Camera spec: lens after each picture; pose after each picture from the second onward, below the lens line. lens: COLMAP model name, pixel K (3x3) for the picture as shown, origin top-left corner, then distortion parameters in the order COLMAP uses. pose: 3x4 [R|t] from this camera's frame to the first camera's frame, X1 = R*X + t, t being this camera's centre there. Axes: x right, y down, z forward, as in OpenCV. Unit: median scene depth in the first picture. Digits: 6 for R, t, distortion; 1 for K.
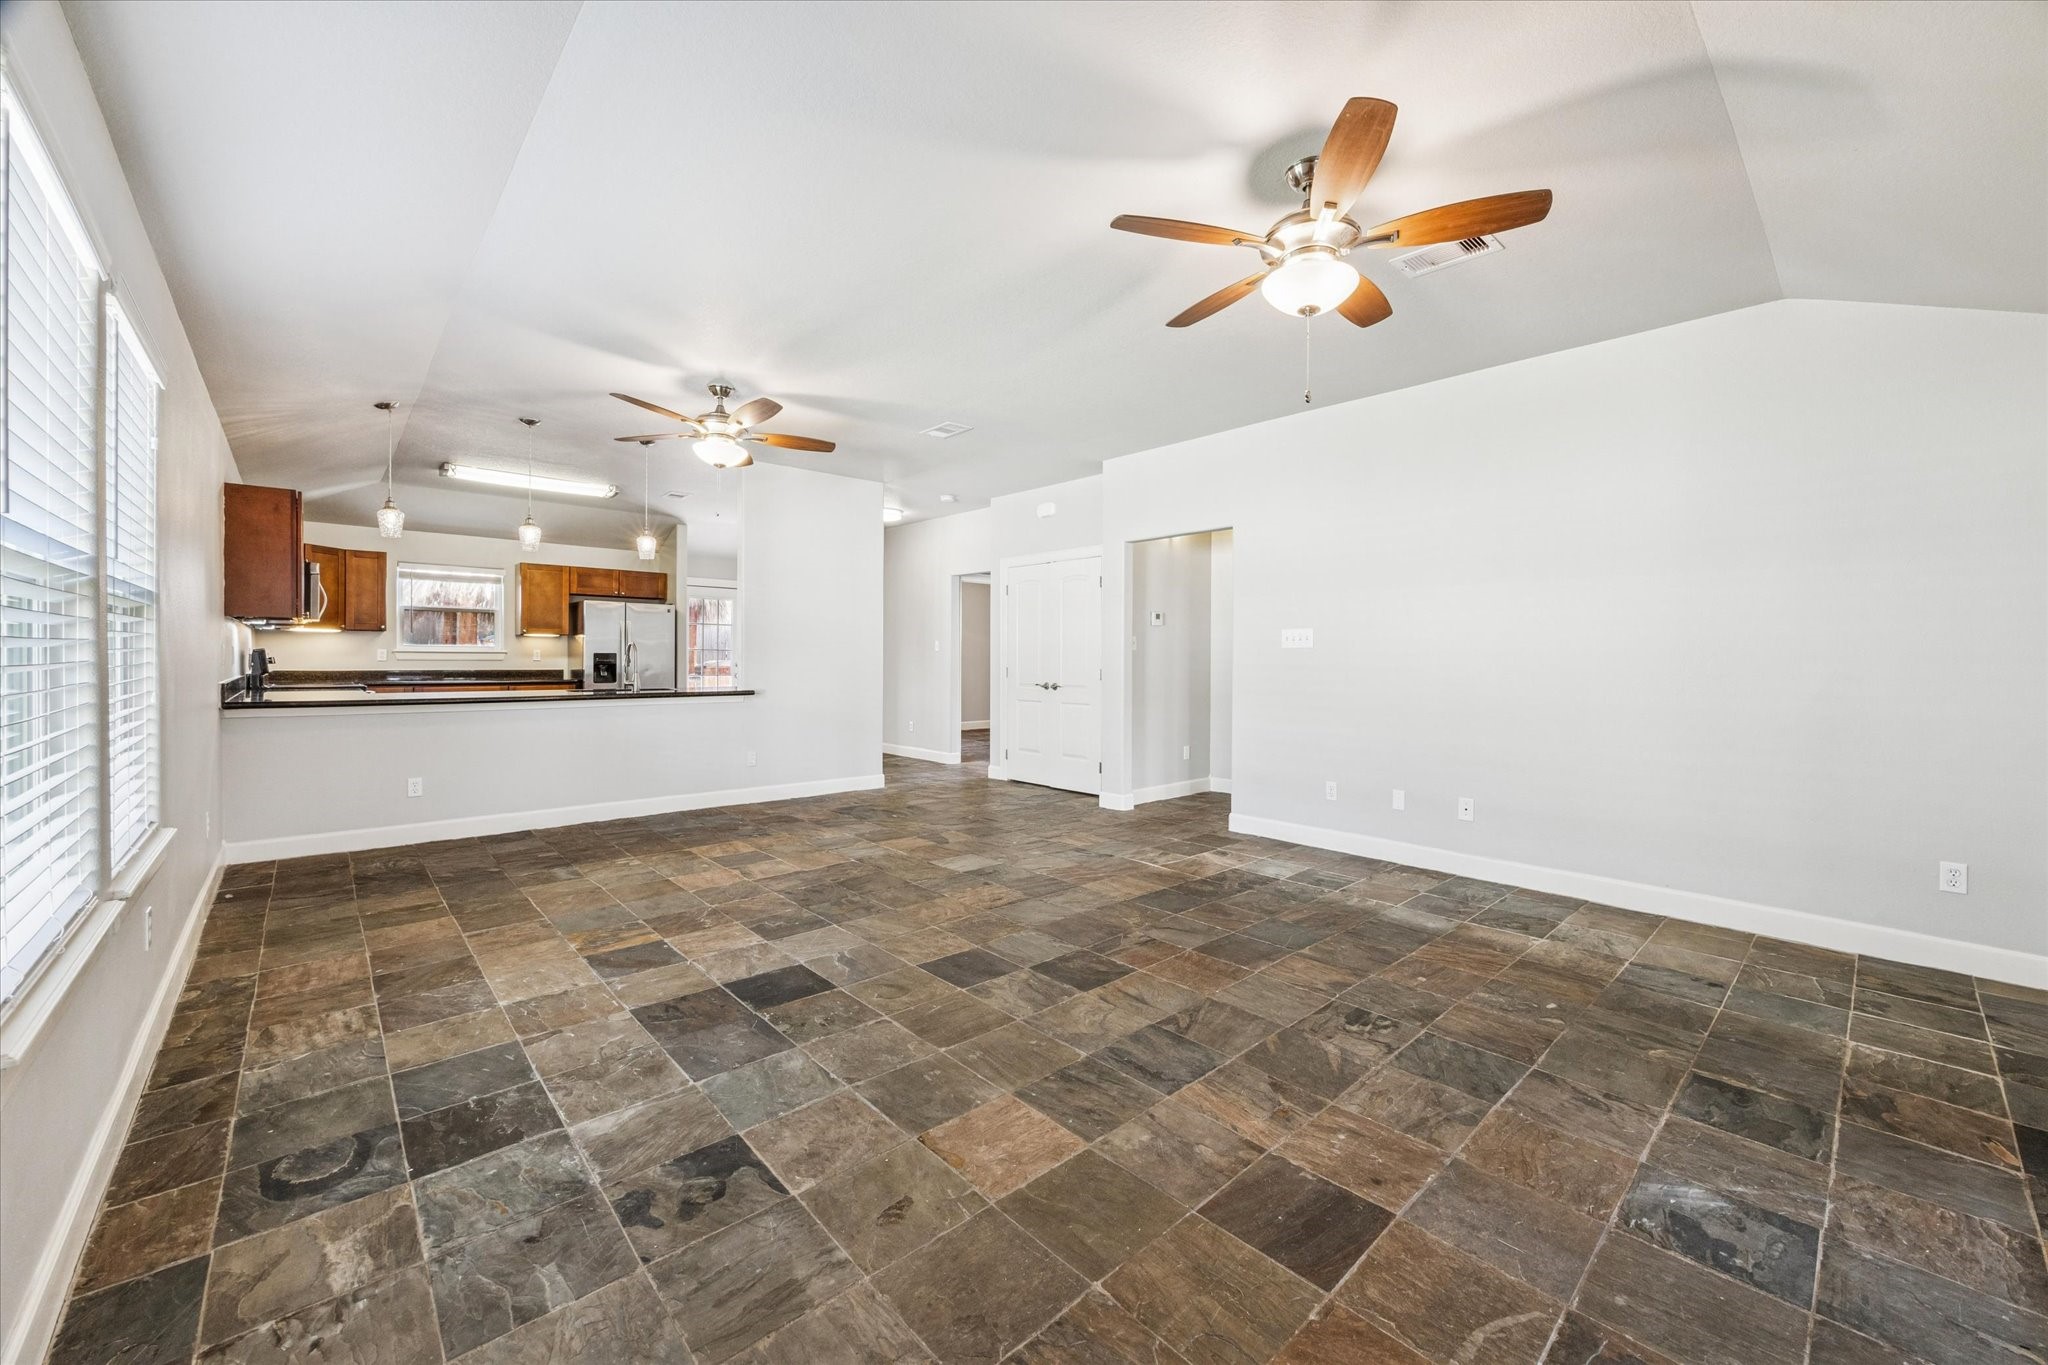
lens RADIAL K [[786.1, 0, 1024.0], [0, 786.1, 682.5], [0, 0, 1]] dist [-0.002261, -0.000423]
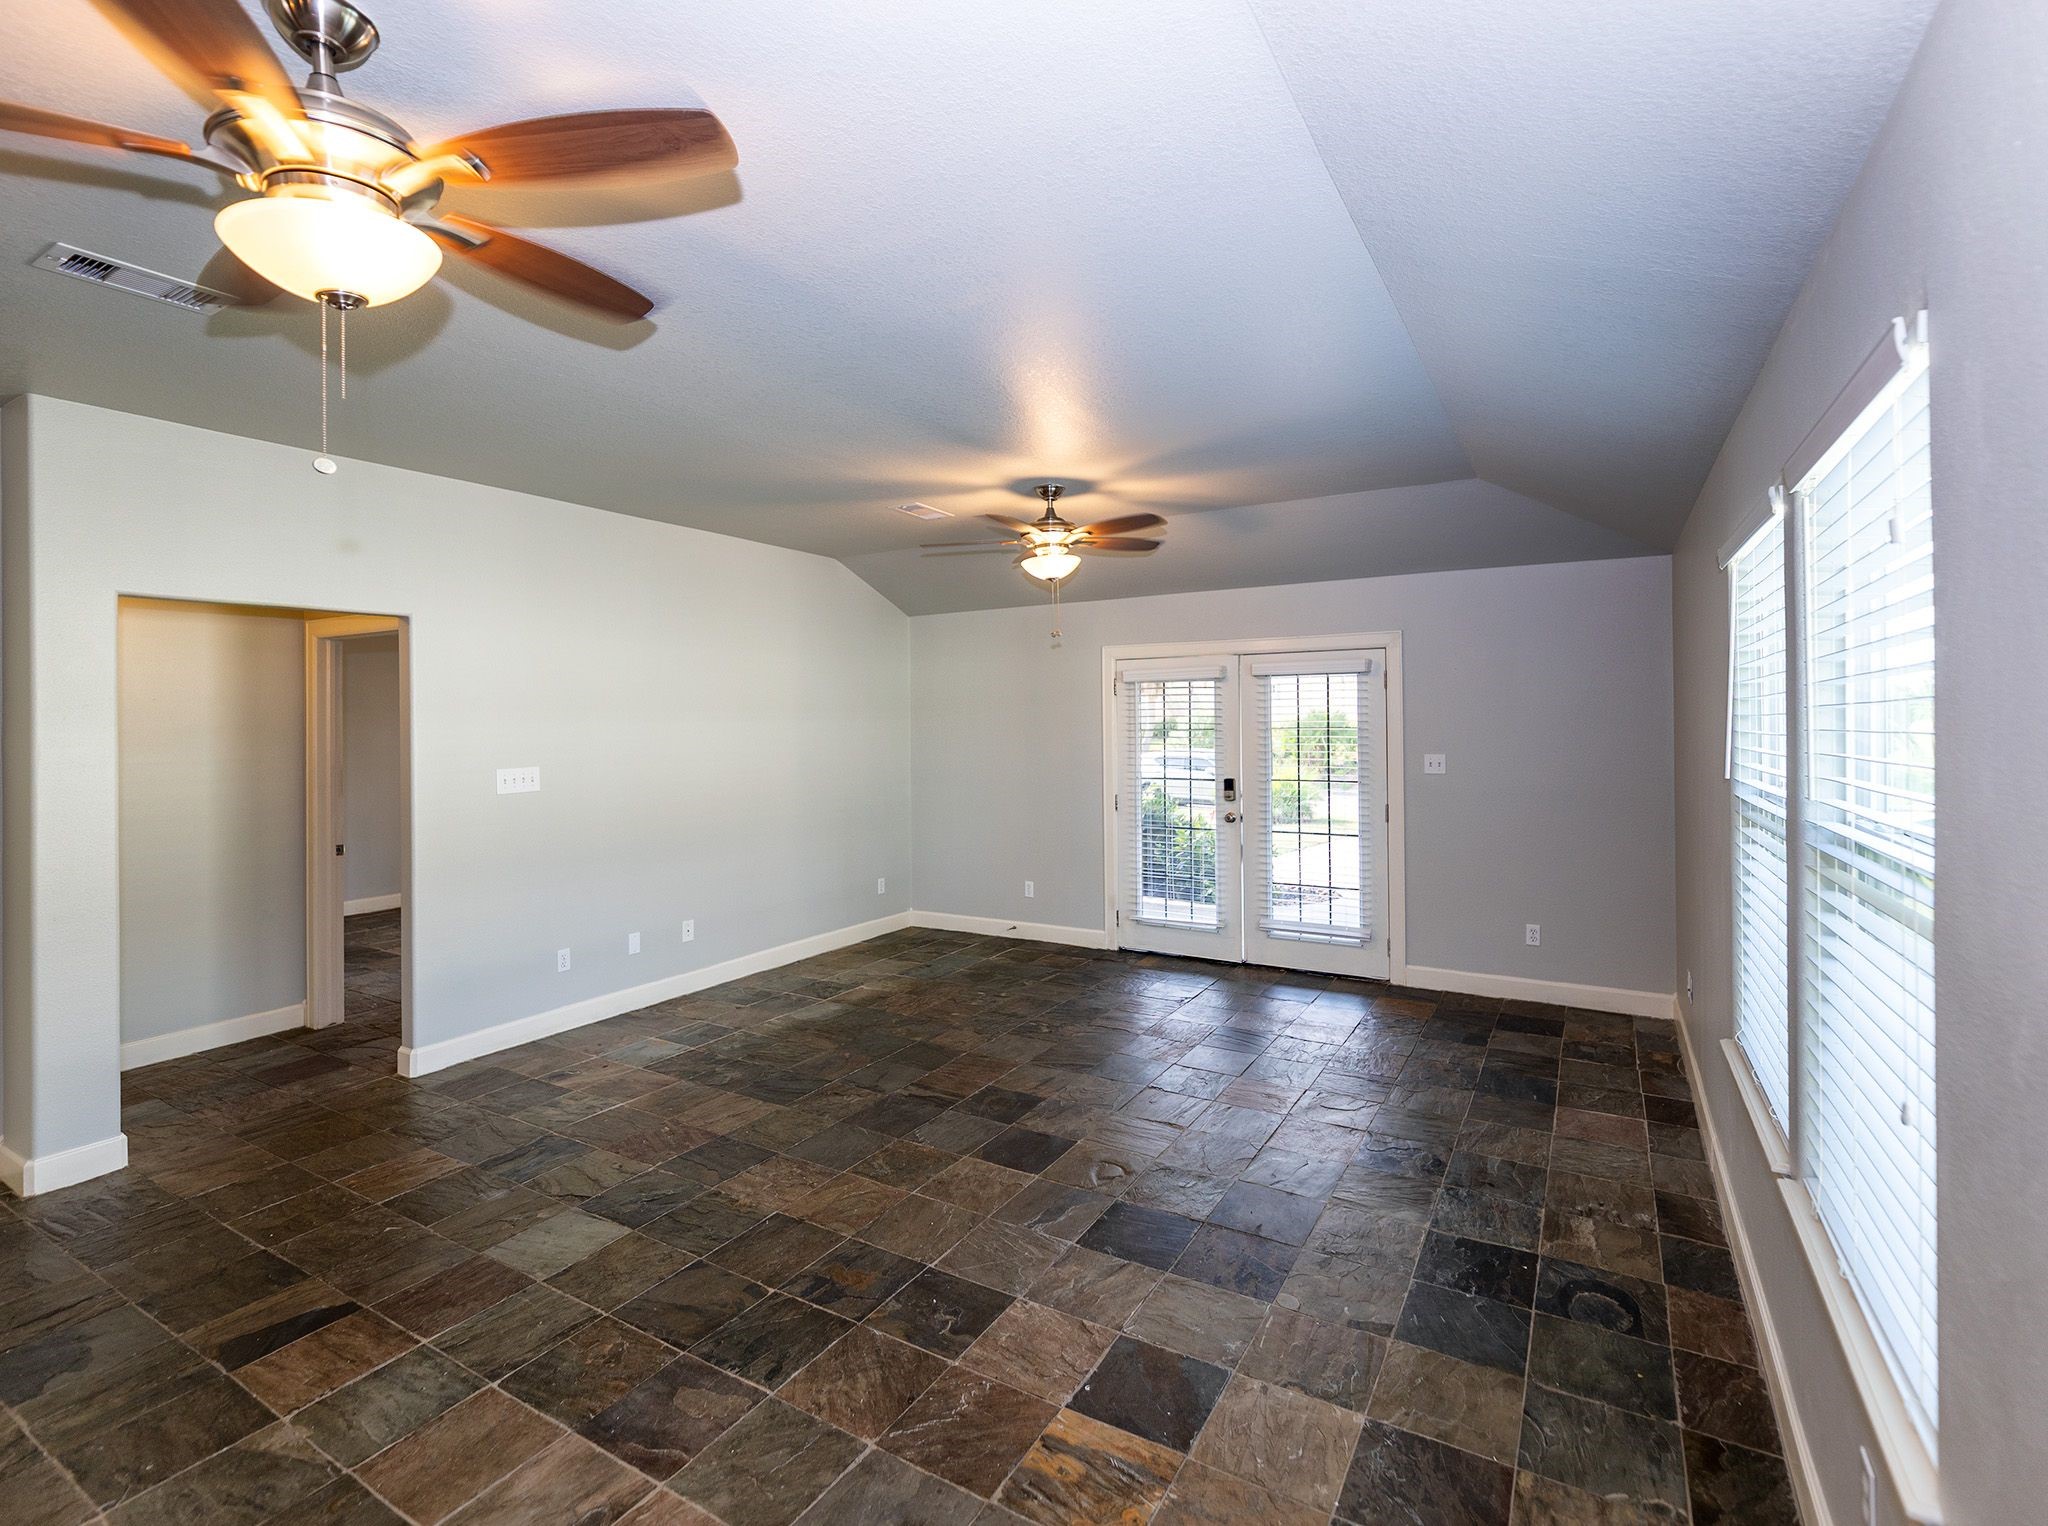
lens RADIAL K [[958.7, 0, 1032.1], [0, 958.7, 726.8], [0, 0, 1]] dist [0.002159, 0.000230]
pose [[-0.294950, -0.013358, 0.955419, -0.723643], [0.035508, 0.999058, 0.024930, -0.116329], [-0.954853, 0.041278, -0.294198, 0.789924]]
